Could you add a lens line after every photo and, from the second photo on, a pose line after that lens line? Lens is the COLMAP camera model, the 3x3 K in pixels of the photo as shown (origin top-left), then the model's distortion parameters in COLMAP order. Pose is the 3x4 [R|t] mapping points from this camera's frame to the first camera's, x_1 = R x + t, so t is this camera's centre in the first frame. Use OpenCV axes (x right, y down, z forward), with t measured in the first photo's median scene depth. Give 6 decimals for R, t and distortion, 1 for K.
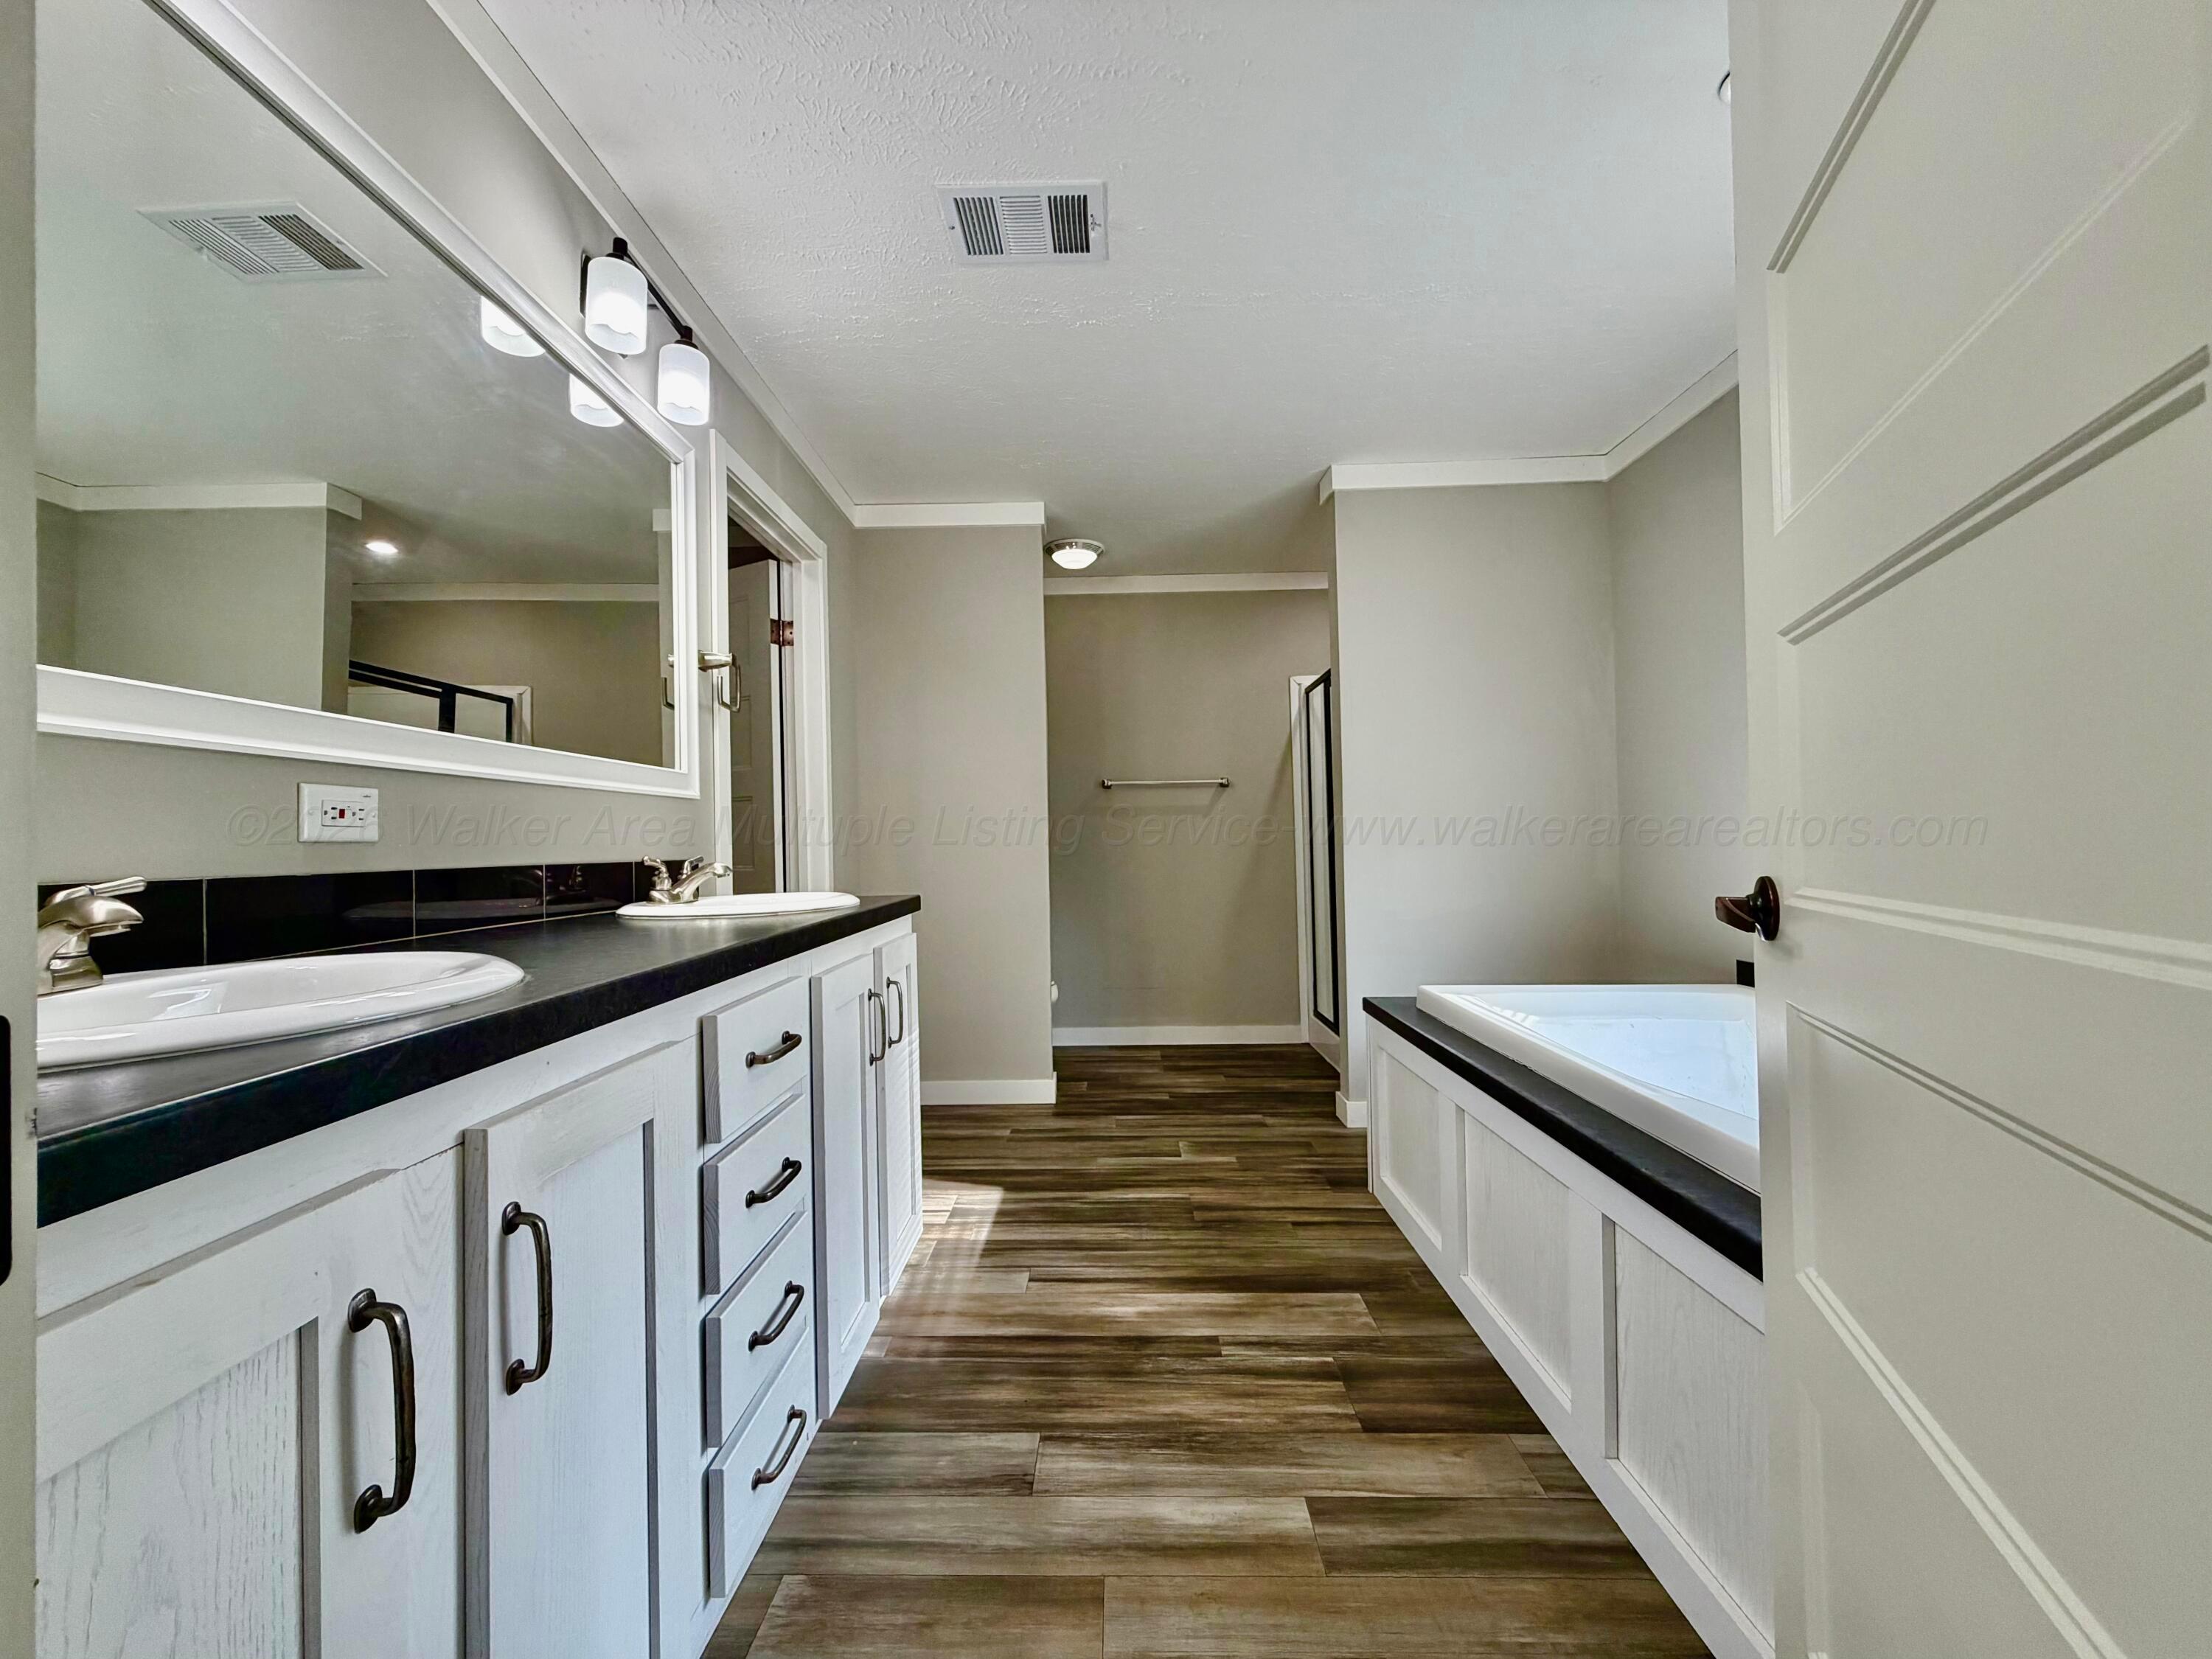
lens RADIAL K [[896.1, 0, 1097.0], [0, 896.1, 833.4], [0, 0, 1]] dist [0.000332, 0.008828]
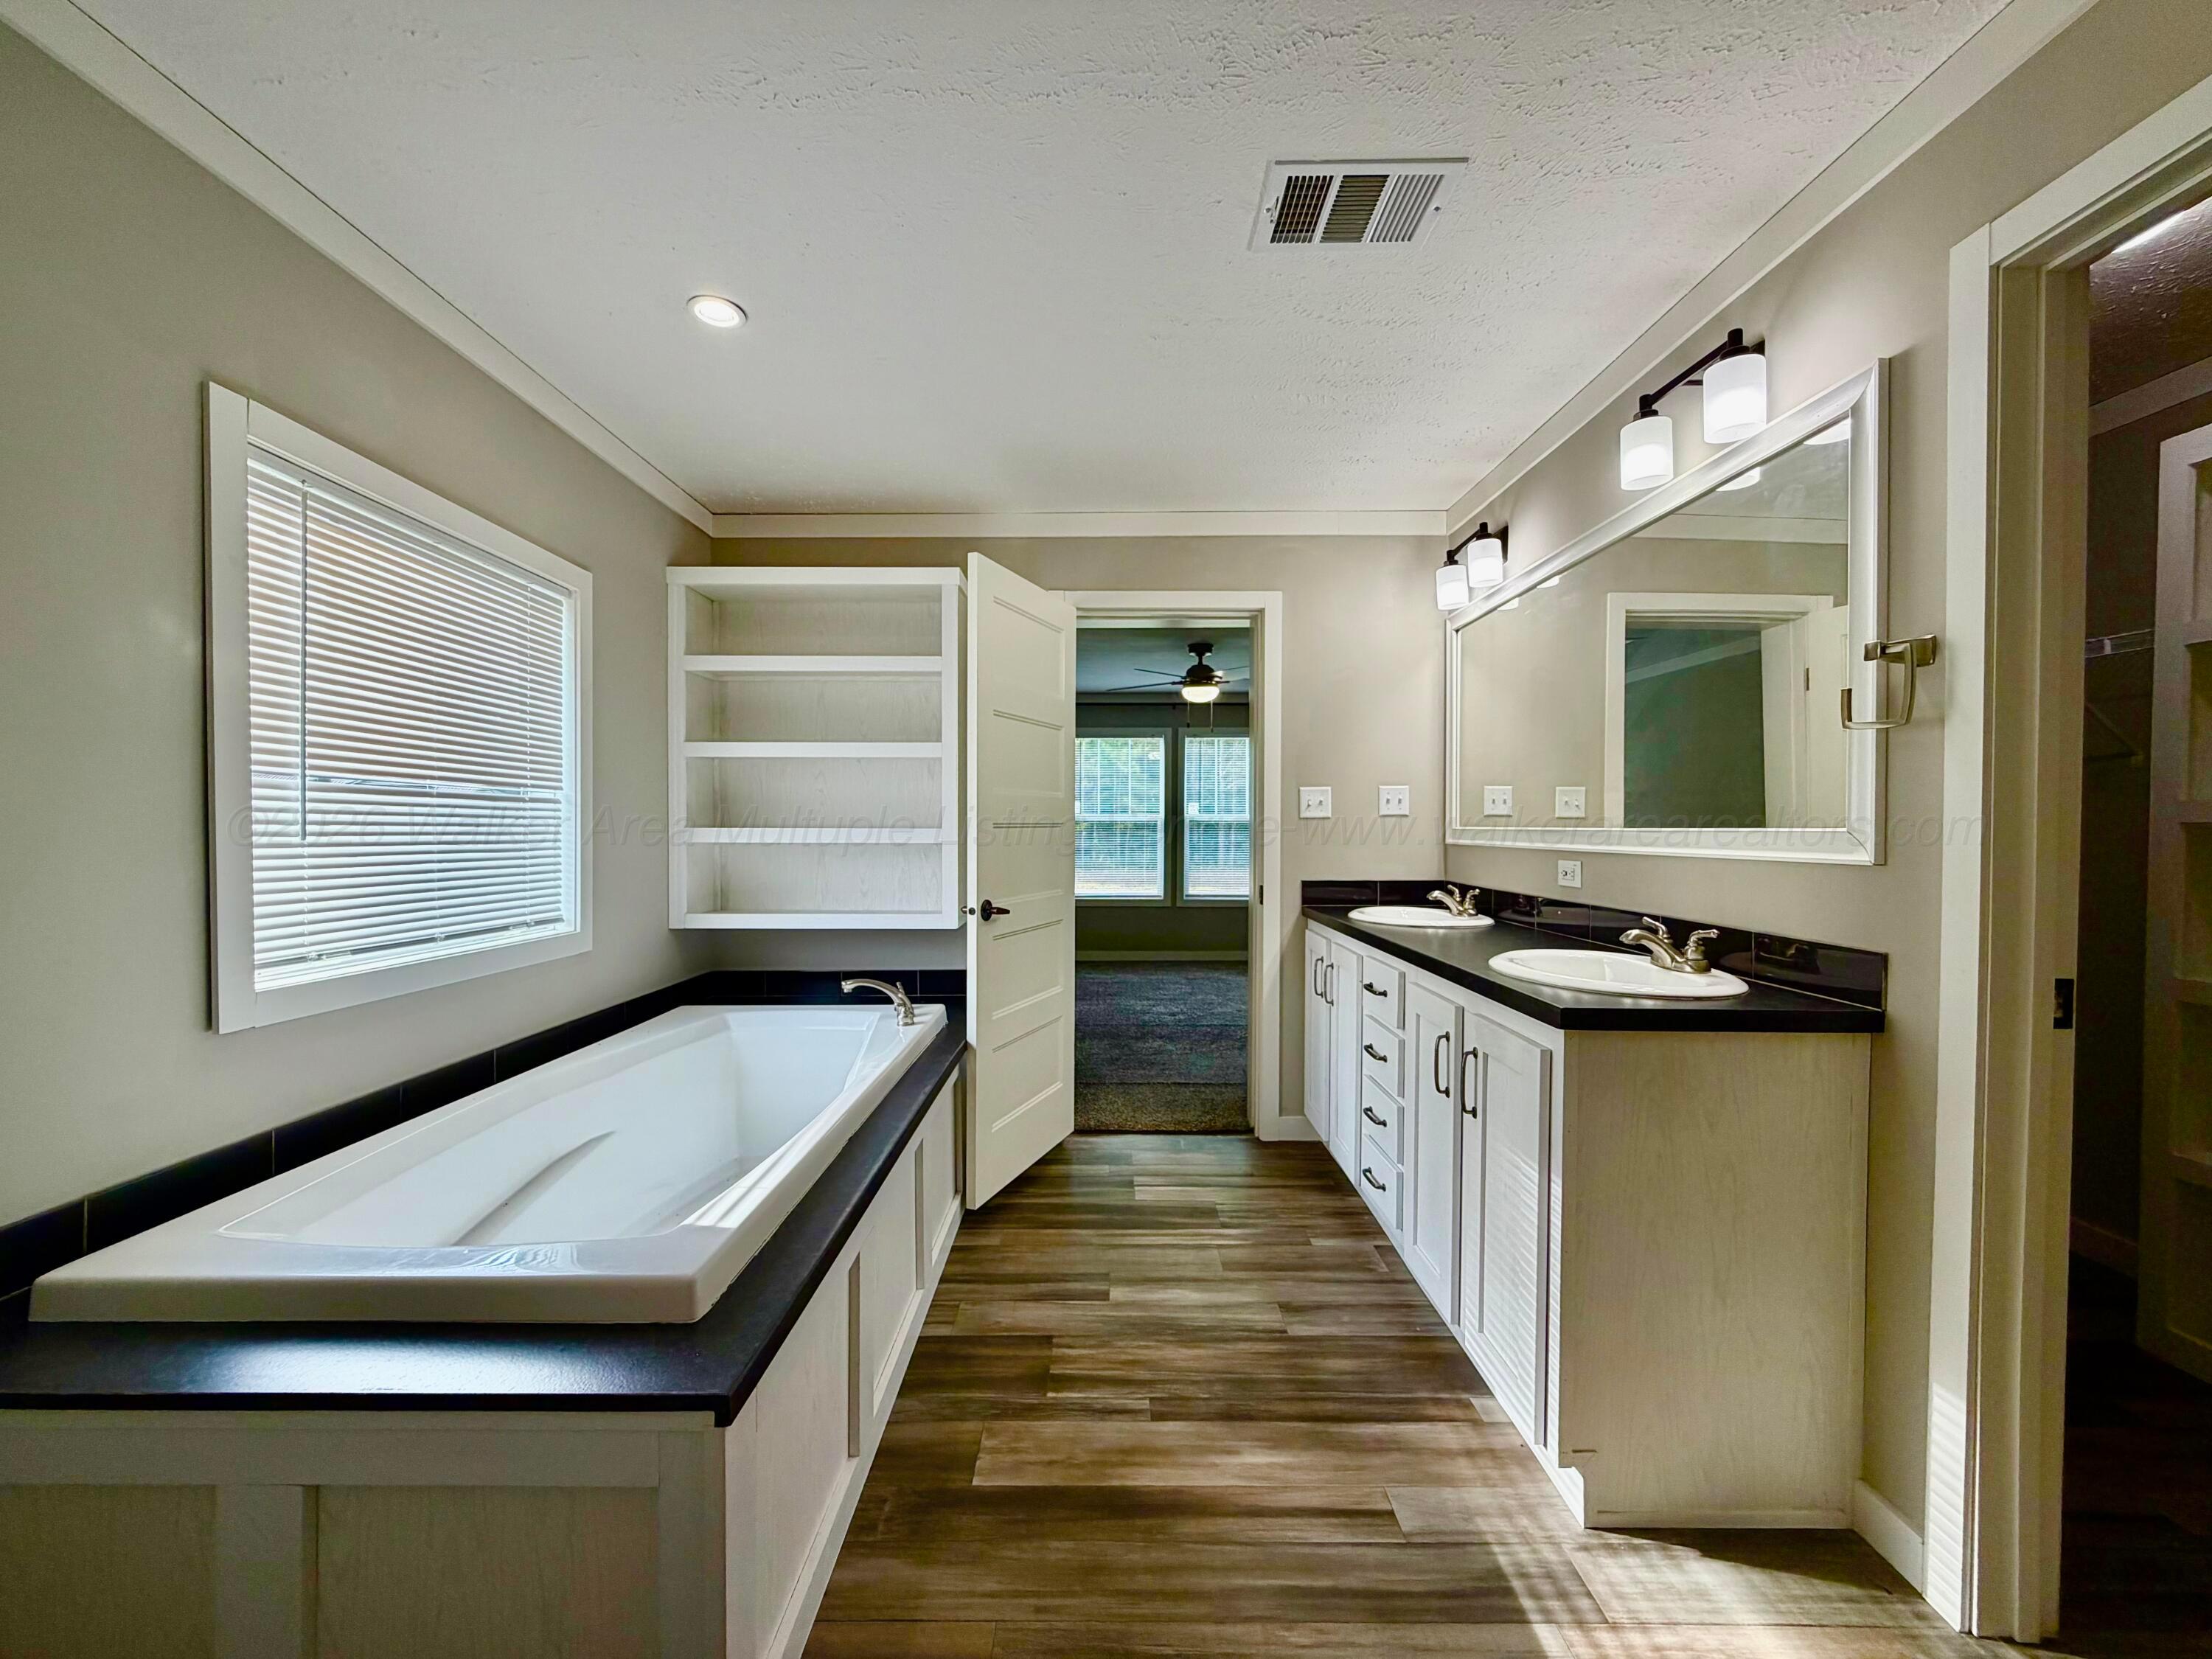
lens RADIAL K [[896.1, 0, 1097.0], [0, 896.1, 833.4], [0, 0, 1]] dist [0.000332, 0.008828]
pose [[-0.999806, 0.016820, -0.010280, 0.211241], [0.016918, 0.999812, -0.009487, -0.081396], [0.010119, -0.009659, -0.999902, 2.165699]]
